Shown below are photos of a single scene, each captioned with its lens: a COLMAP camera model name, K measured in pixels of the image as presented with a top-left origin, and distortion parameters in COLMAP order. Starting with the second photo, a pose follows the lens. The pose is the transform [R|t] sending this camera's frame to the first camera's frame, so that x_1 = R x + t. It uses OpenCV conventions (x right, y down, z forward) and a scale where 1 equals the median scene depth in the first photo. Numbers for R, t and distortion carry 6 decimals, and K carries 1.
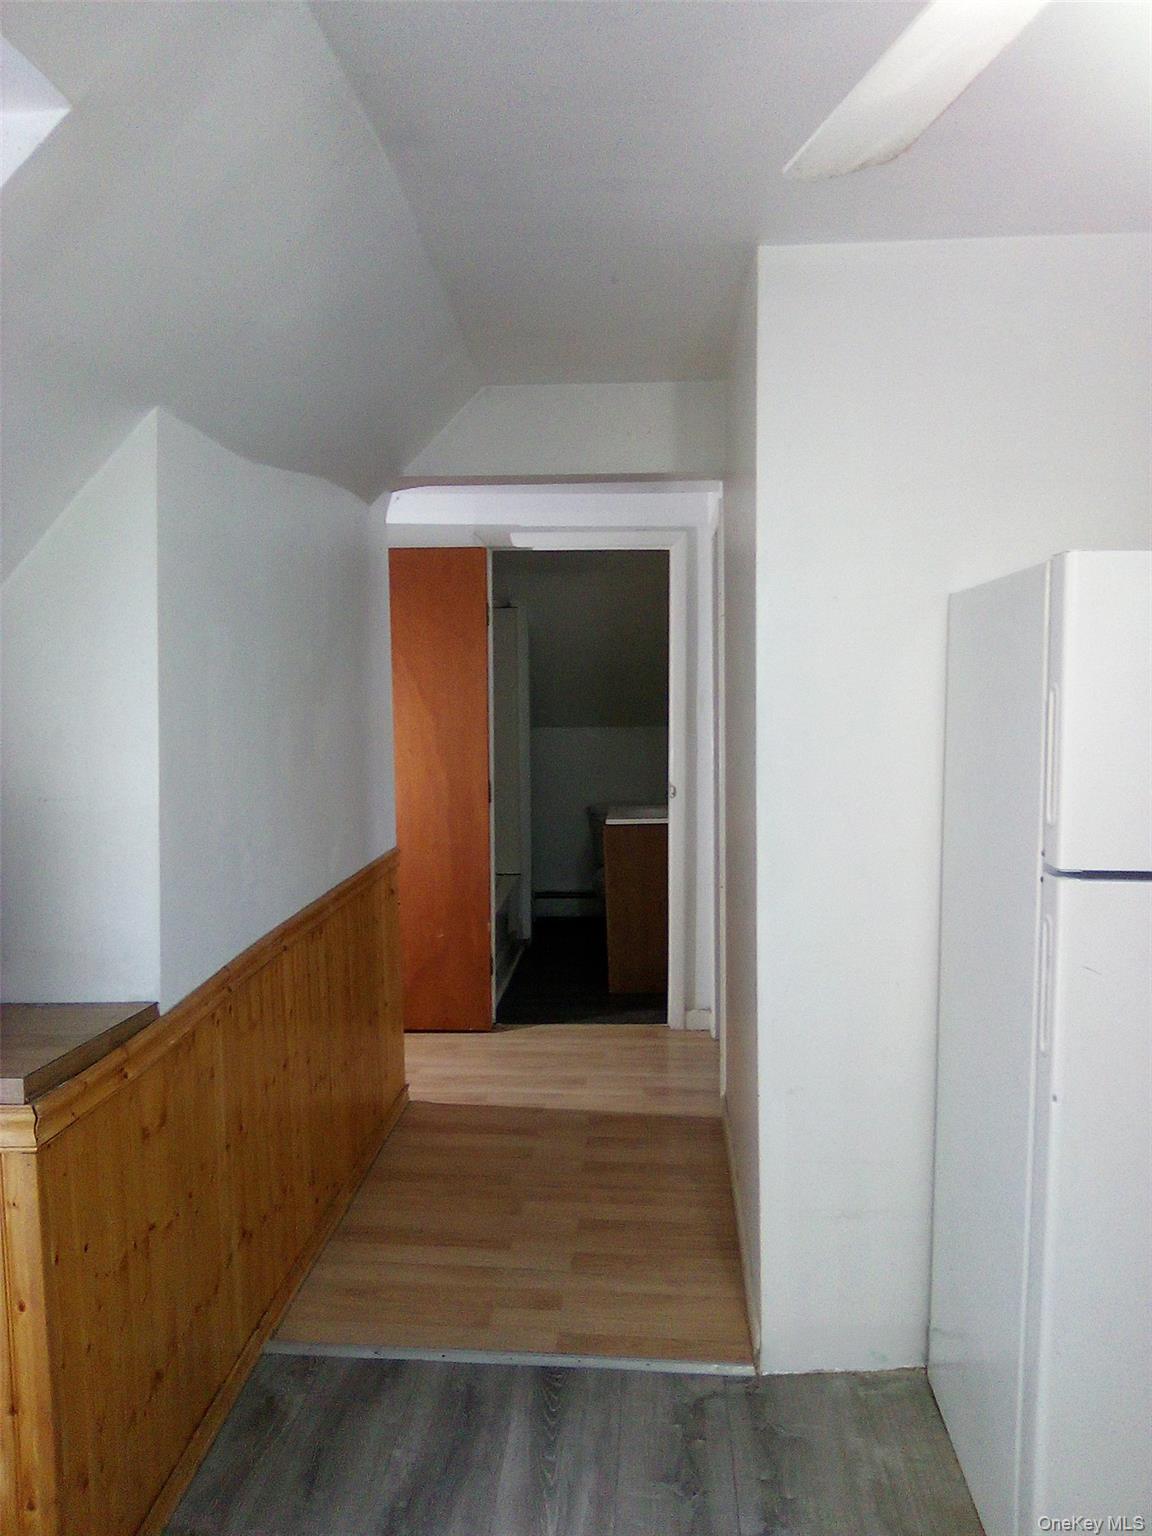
lens RADIAL K [[1214.0, 0, 578.0], [0, 1214.0, 787.5], [0, 0, 1]] dist [0.085797, -0.178111]
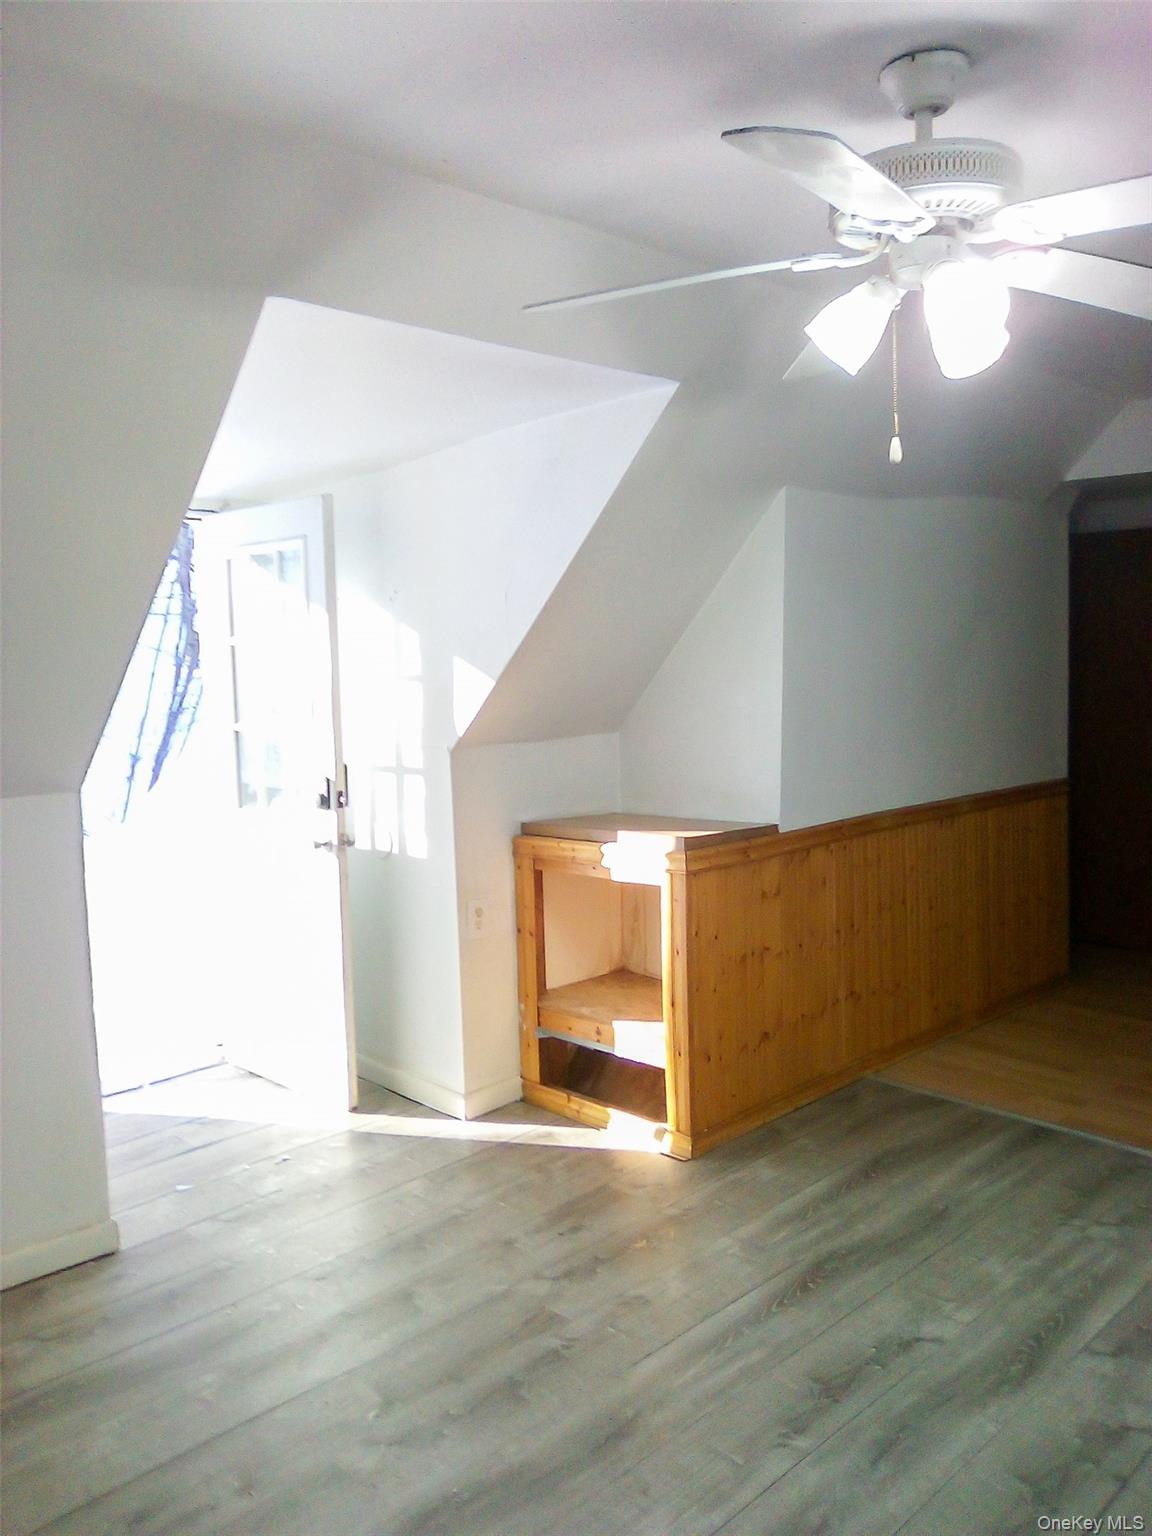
lens RADIAL K [[1214.0, 0, 578.0], [0, 1214.0, 787.5], [0, 0, 1]] dist [0.085797, -0.178111]
pose [[0.734091, 0.051305, -0.677110, 0.573123], [-0.045441, 0.998618, 0.026401, 0.081521], [0.677529, 0.011388, 0.735408, -0.439448]]
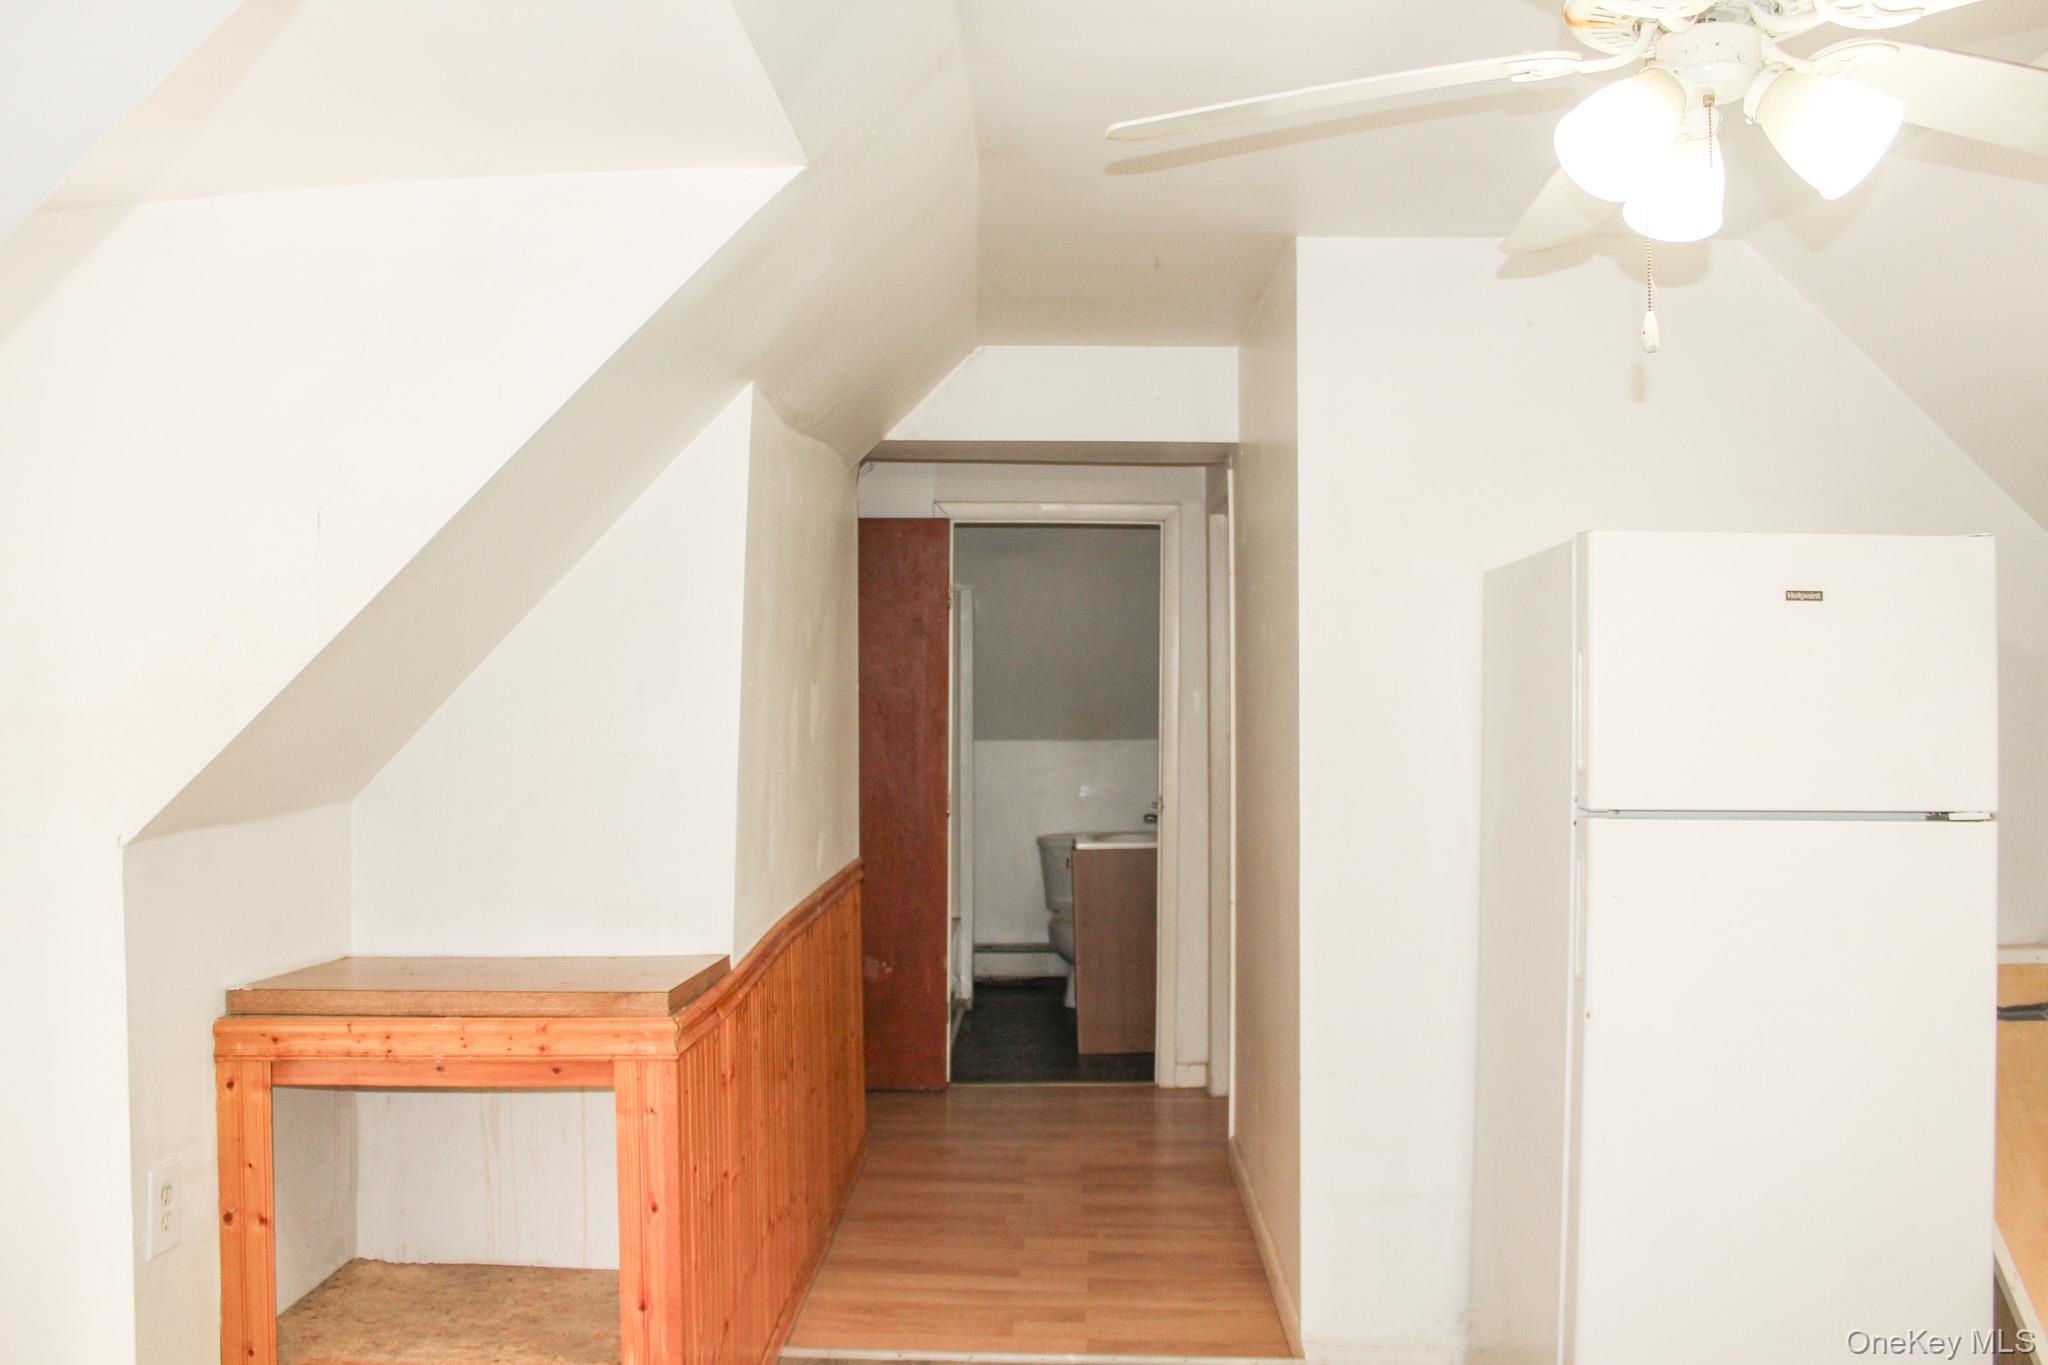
lens RADIAL K [[1736.0, 0, 1026.7], [0, 1736.0, 727.3], [0, 0, 1]] dist [-0.157327, 0.174915]
pose [[0.998899, 0.007908, 0.046250, -0.150040], [-0.004294, 0.996966, -0.077726, 0.088068], [-0.046724, 0.077442, 0.995901, -0.413806]]
